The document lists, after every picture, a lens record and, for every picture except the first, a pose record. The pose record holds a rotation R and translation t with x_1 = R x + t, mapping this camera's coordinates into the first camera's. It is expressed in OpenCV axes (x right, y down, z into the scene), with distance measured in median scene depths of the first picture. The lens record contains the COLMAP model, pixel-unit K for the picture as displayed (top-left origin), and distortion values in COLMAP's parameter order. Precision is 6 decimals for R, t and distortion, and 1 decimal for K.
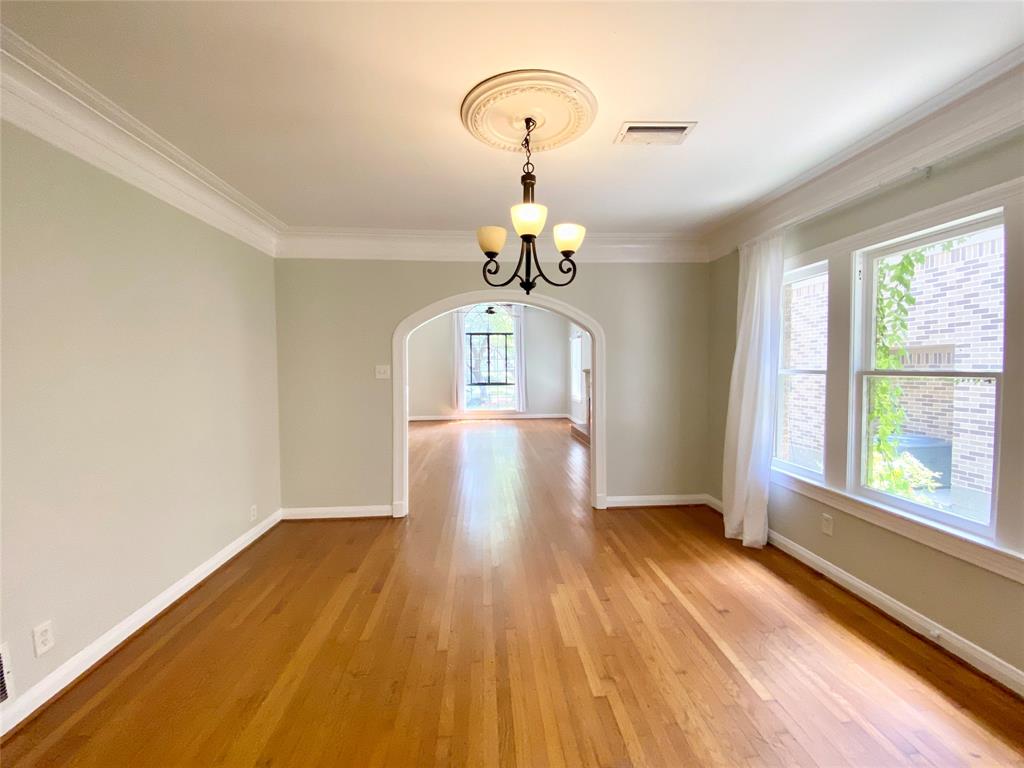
lens RADIAL K [[415.1, 0, 512.0], [0, 415.1, 384.0], [0, 0, 1]] dist [0.001527, -0.012043]
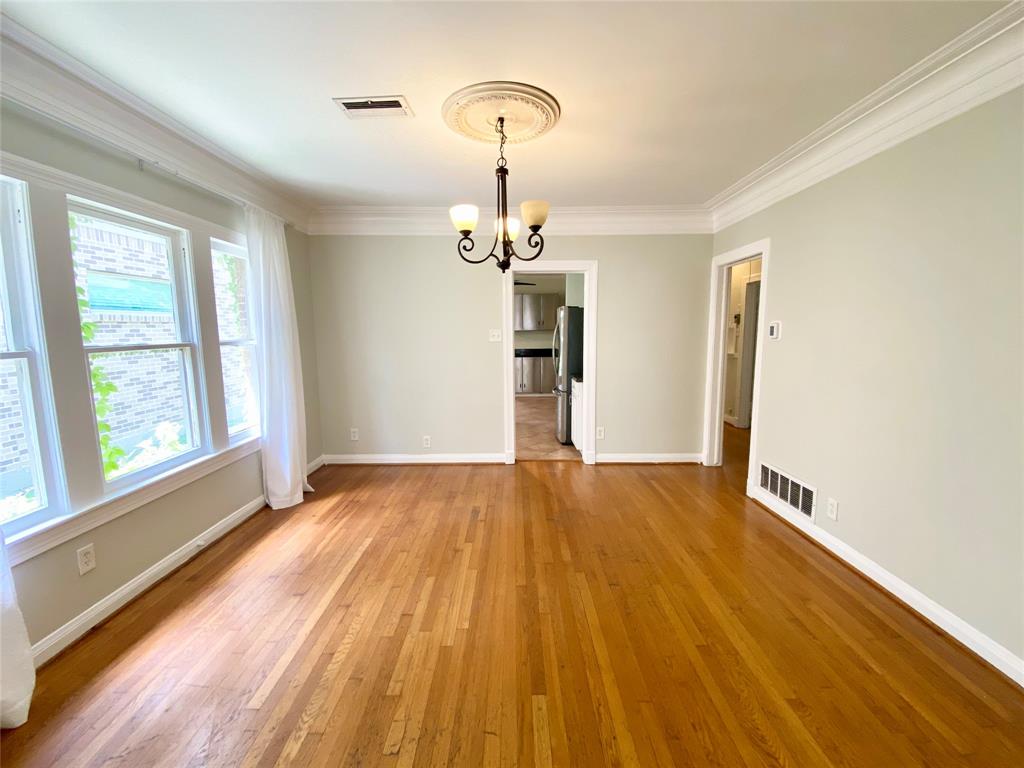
lens RADIAL K [[415.1, 0, 512.0], [0, 415.1, 384.0], [0, 0, 1]] dist [0.001527, -0.012043]
pose [[-0.996894, 0.006126, 0.078516, -0.065933], [0.019665, 0.984751, 0.172857, -0.096463], [-0.076260, 0.173864, -0.981812, 1.956664]]
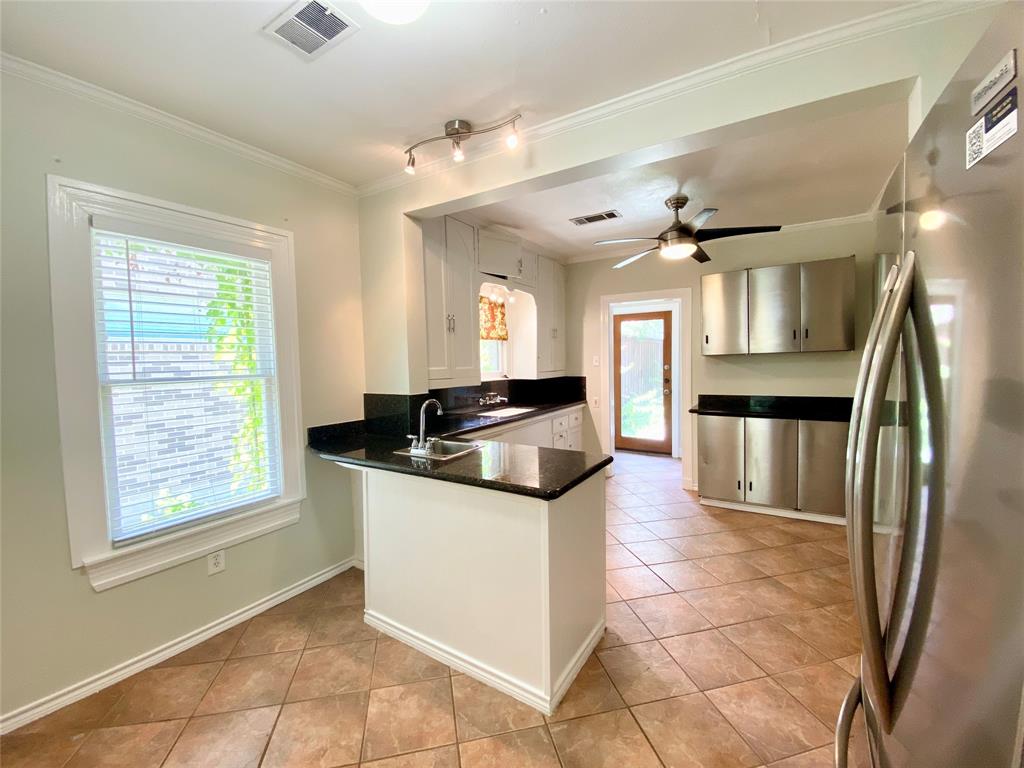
lens RADIAL K [[415.1, 0, 512.0], [0, 415.1, 384.0], [0, 0, 1]] dist [0.001527, -0.012043]
pose [[-0.930119, 0.003855, 0.367239, 0.012825], [0.034532, 0.996433, 0.077000, -0.071350], [-0.365632, 0.084301, -0.926934, 1.597640]]
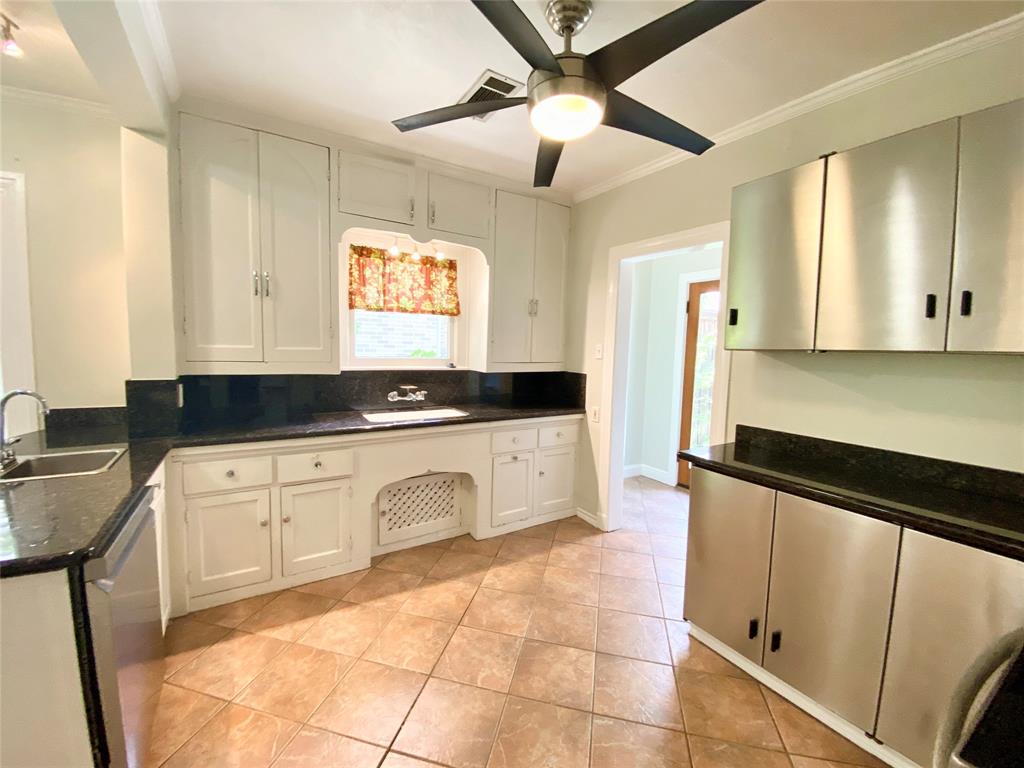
lens RADIAL K [[415.1, 0, 512.0], [0, 415.1, 384.0], [0, 0, 1]] dist [0.001527, -0.012043]
pose [[-0.668255, -0.083944, 0.739181, -0.076584], [-0.005496, 0.994143, 0.107930, -0.066911], [-0.743912, 0.068062, -0.664802, 1.401373]]
